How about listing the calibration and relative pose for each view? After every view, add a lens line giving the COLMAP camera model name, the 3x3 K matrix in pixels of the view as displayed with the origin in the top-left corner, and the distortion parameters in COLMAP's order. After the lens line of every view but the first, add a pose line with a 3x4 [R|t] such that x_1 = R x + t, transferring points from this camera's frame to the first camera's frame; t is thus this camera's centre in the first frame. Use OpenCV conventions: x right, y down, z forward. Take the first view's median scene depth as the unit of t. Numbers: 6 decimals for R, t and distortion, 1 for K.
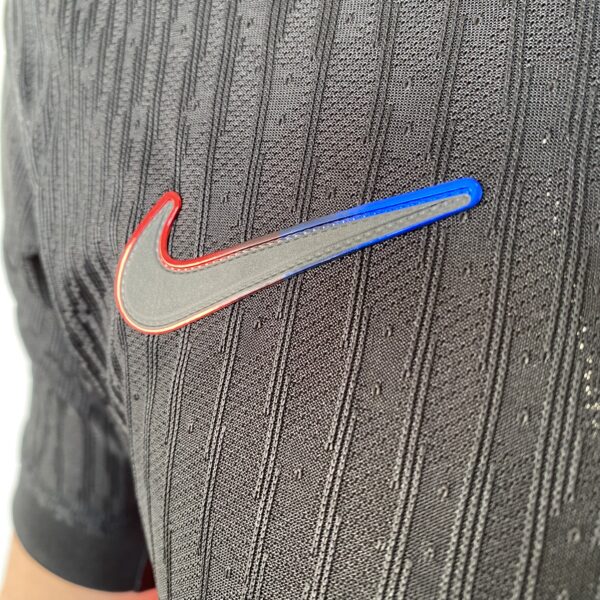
lens RADIAL K [[634.5, 0, 300.0], [0, 634.5, 300.0], [0, 0, 1]] dist [0.139805, -0.440606]
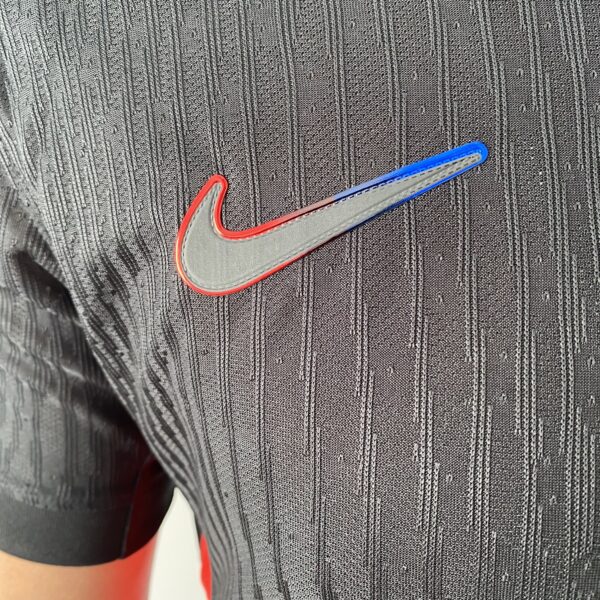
lens RADIAL K [[634.5, 0, 300.0], [0, 634.5, 300.0], [0, 0, 1]] dist [0.139805, -0.440606]
pose [[0.936213, -0.163291, 0.311194, -0.575191], [0.146870, 0.986258, 0.075663, -0.008367], [-0.319273, -0.025132, 0.947330, -0.220912]]
